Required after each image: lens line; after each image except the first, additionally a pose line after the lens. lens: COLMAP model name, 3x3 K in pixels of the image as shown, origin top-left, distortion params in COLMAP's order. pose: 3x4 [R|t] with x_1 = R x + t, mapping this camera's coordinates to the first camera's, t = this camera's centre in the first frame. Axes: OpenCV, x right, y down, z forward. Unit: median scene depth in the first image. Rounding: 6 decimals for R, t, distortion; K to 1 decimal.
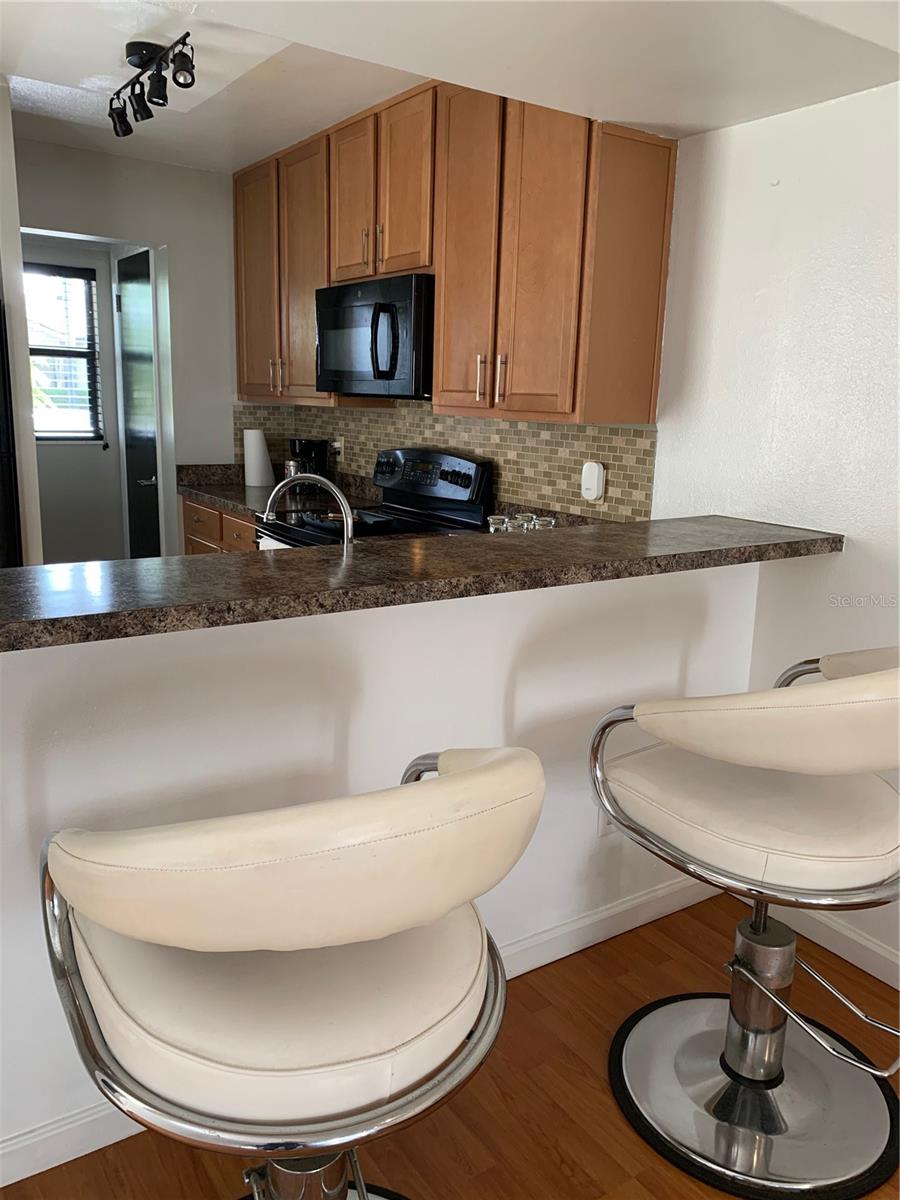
lens RADIAL K [[926.9, 0, 447.0], [0, 926.9, 601.4], [0, 0, 1]] dist [0.014775, -0.012722]
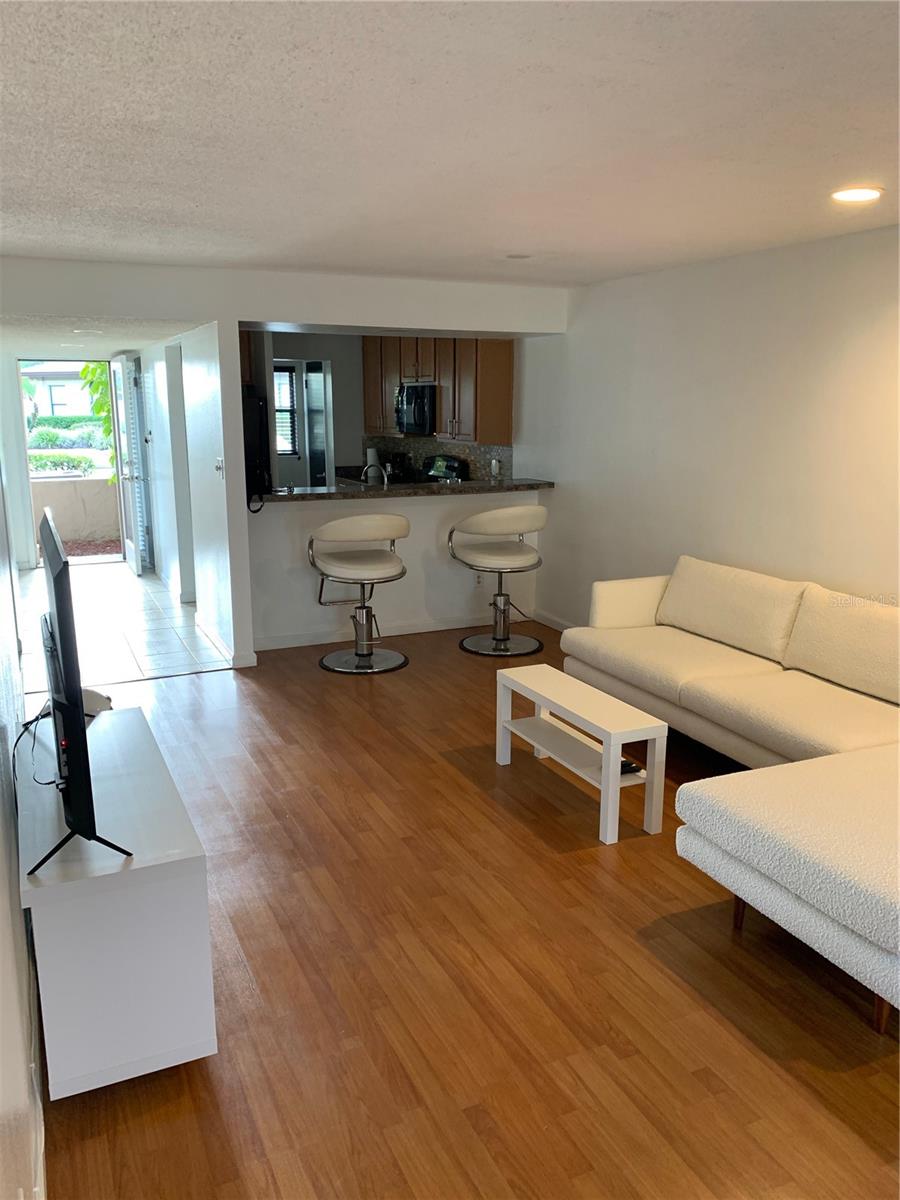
lens RADIAL K [[926.9, 0, 451.5], [0, 926.9, 598.6], [0, 0, 1]] dist [0.014775, -0.012722]
pose [[0.987585, 0.001616, -0.157078, 0.287408], [-0.003203, 0.999946, -0.009853, 0.165712], [0.157054, 0.010234, 0.987537, -0.987745]]
